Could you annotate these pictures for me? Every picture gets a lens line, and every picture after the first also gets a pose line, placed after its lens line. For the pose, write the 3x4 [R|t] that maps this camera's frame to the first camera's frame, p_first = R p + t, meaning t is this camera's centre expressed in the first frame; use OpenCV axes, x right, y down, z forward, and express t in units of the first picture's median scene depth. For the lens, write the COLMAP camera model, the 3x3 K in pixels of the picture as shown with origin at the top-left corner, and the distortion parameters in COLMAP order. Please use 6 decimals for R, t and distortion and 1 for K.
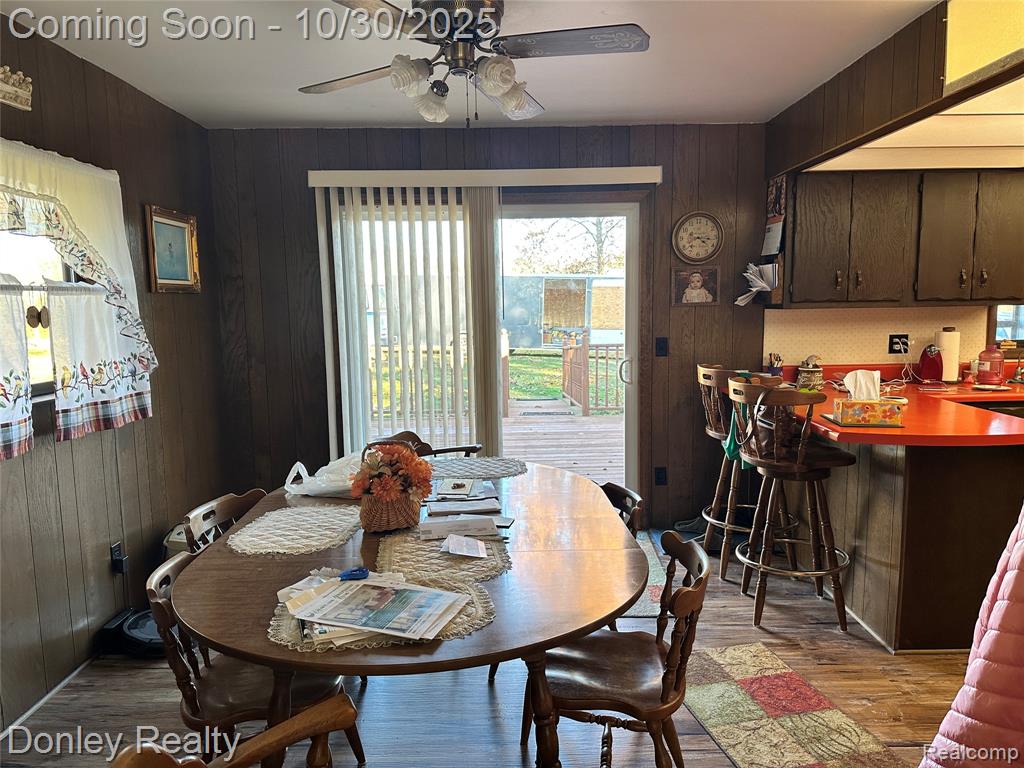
lens RADIAL K [[721.2, 0, 517.1], [0, 721.2, 389.3], [0, 0, 1]] dist [0.044604, -0.057367]
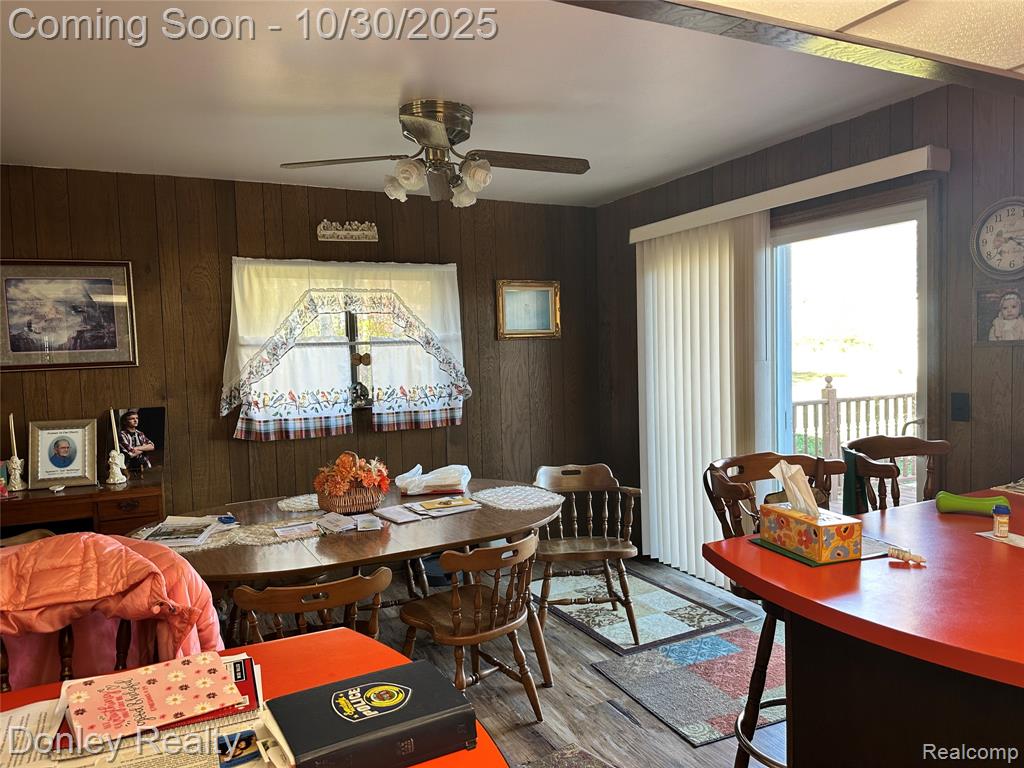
lens RADIAL K [[721.2, 0, 514.3], [0, 721.2, 383.0], [0, 0, 1]] dist [0.044604, -0.057367]
pose [[0.412711, 0.046588, -0.909670, 0.894643], [-0.082970, 0.996462, 0.013390, -0.078008], [0.907075, 0.069949, 0.415117, 0.489485]]
